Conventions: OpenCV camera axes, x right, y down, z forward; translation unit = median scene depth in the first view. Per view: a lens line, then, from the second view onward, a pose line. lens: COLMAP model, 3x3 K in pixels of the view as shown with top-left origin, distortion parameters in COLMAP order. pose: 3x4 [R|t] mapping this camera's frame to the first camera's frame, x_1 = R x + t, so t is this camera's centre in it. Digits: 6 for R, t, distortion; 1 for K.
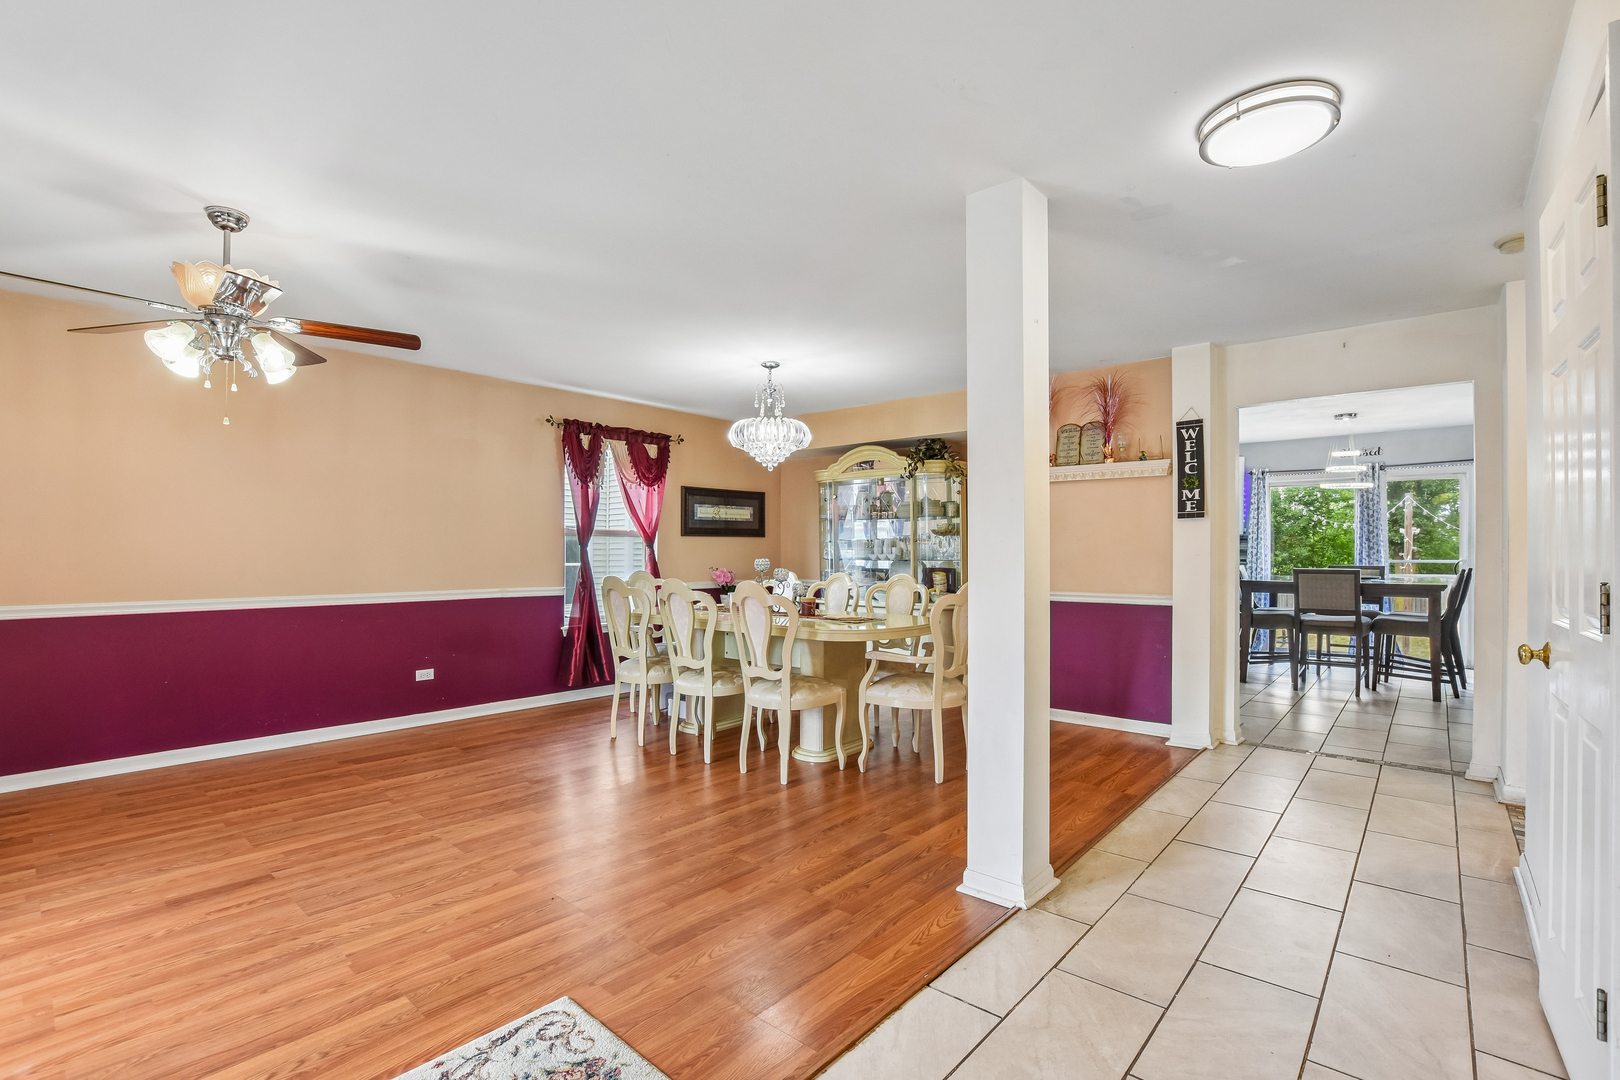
lens RADIAL K [[732.9, 0, 817.3], [0, 732.9, 534.9], [0, 0, 1]] dist [-0.026434, -0.000167]
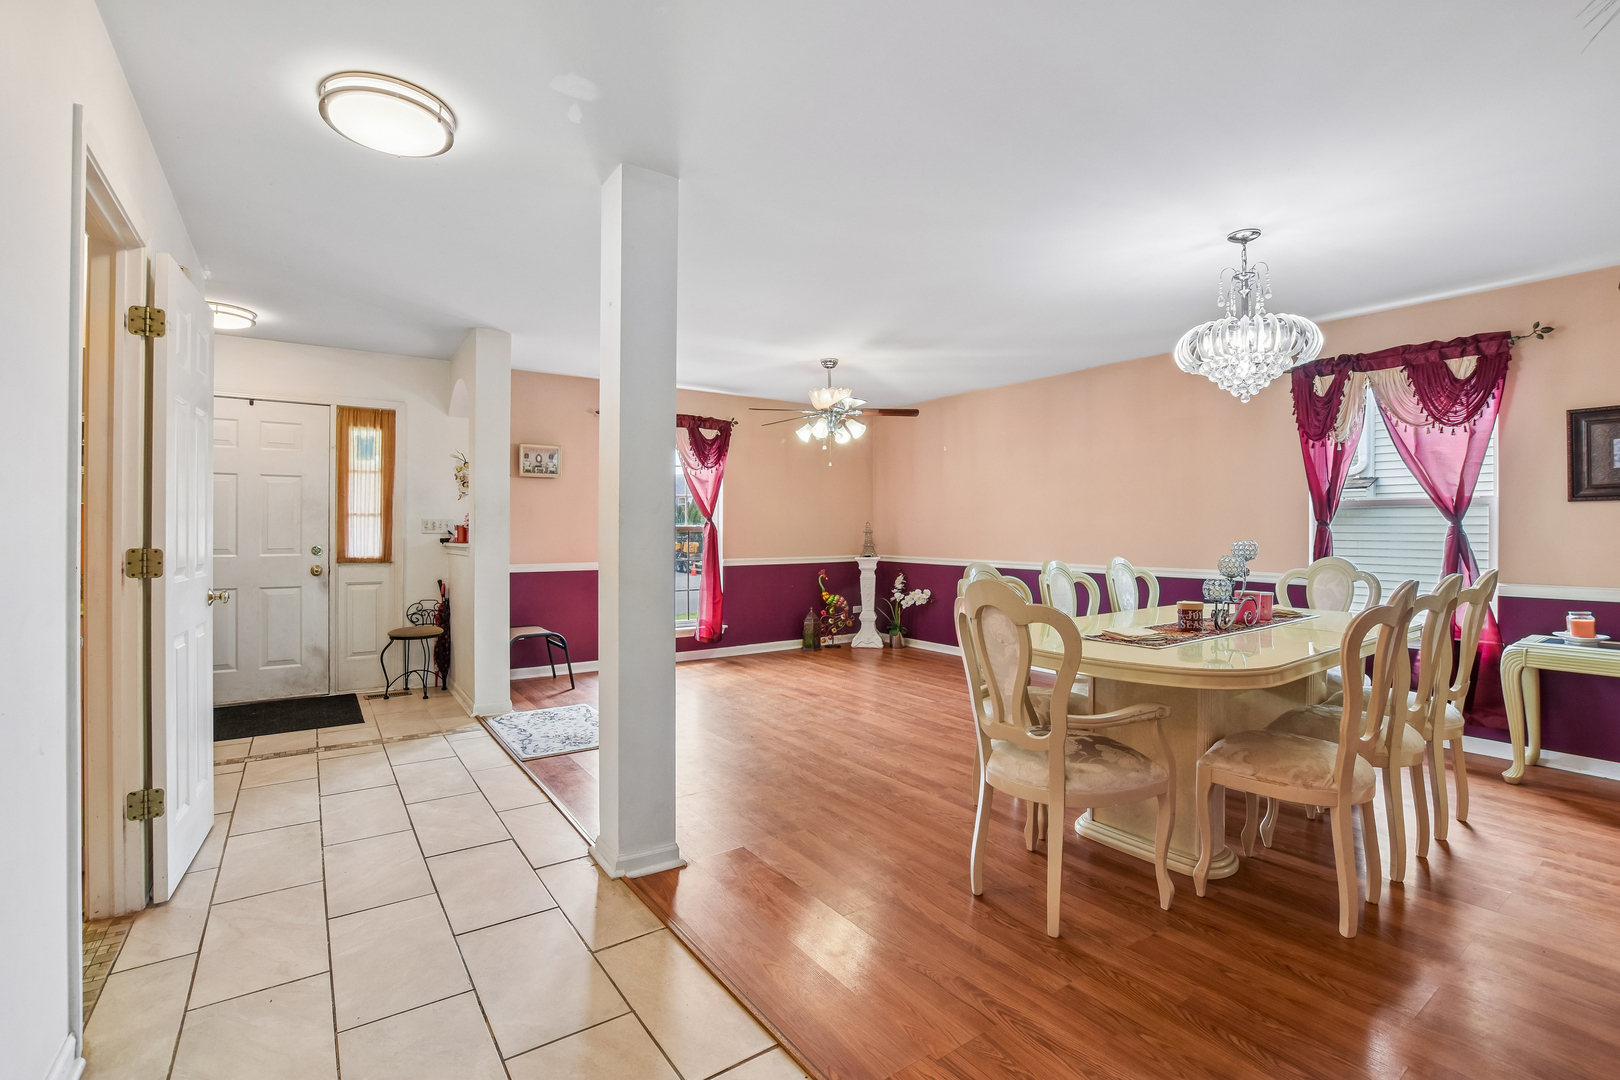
lens RADIAL K [[732.9, 0, 817.3], [0, 732.9, 534.9], [0, 0, 1]] dist [-0.026434, -0.000167]
pose [[-0.233661, 0.003882, -0.972310, 0.526798], [0.020196, 0.999796, -0.000861, 0.016906], [0.972108, -0.019838, -0.233691, 0.657887]]
